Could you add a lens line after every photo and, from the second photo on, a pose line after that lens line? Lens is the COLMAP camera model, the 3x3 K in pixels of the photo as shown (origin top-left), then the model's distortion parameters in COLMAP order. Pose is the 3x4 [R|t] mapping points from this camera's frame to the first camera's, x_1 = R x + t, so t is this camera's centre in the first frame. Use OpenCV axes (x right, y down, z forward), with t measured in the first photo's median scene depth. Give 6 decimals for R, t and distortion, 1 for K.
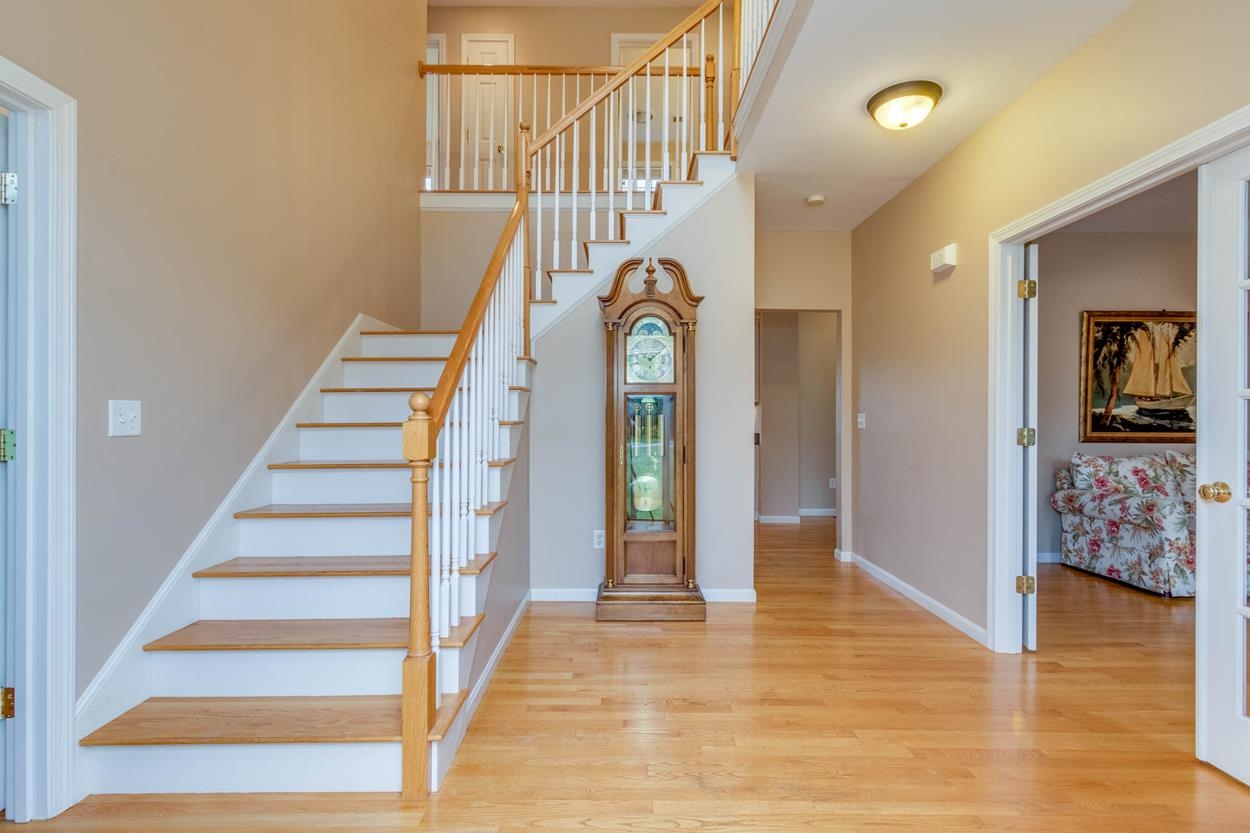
lens RADIAL K [[571.7, 0, 625.1], [0, 571.7, 421.3], [0, 0, 1]] dist [-0.004154, -0.001074]
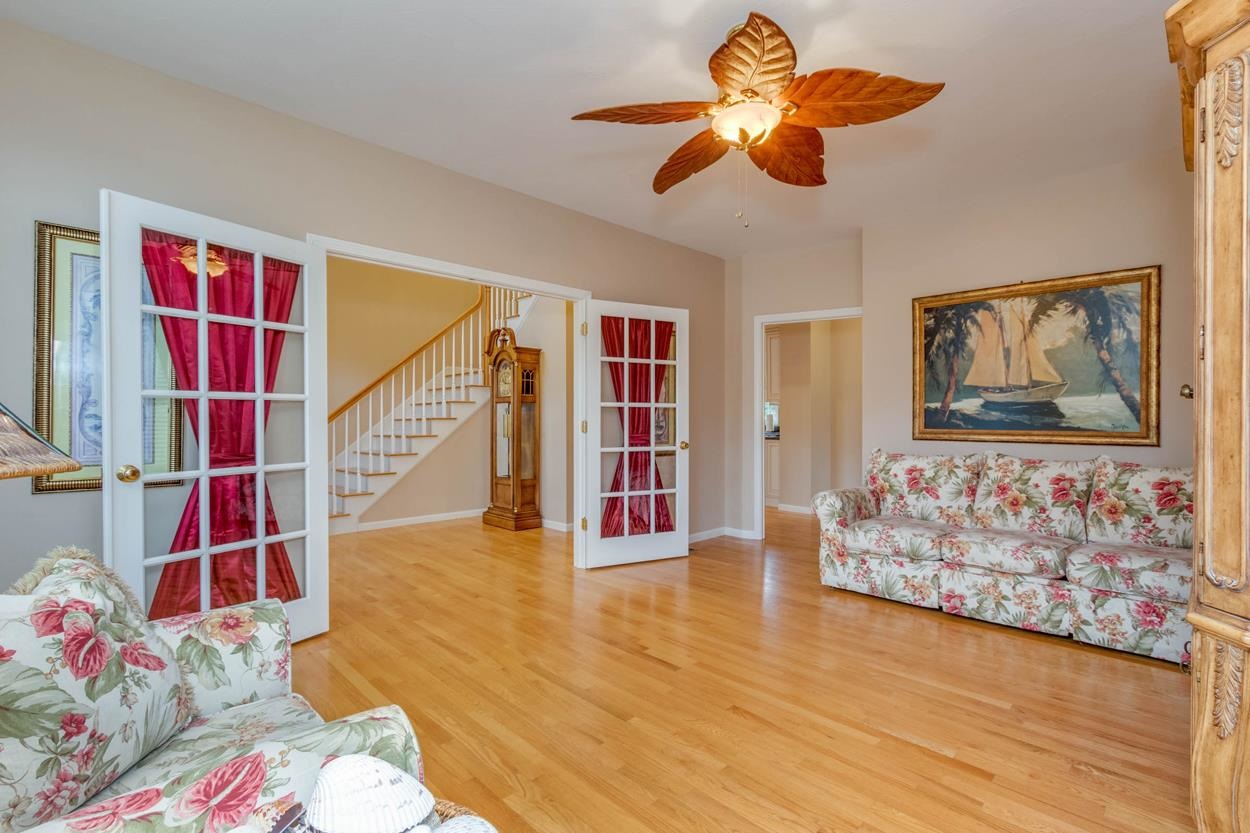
lens RADIAL K [[571.7, 0, 625.1], [0, 571.7, 421.3], [0, 0, 1]] dist [-0.004154, -0.001074]
pose [[0.697772, 0.000936, -0.716320, 1.142468], [0.002787, 0.999988, 0.004021, 0.001880], [0.716315, -0.004802, 0.697761, 0.009658]]
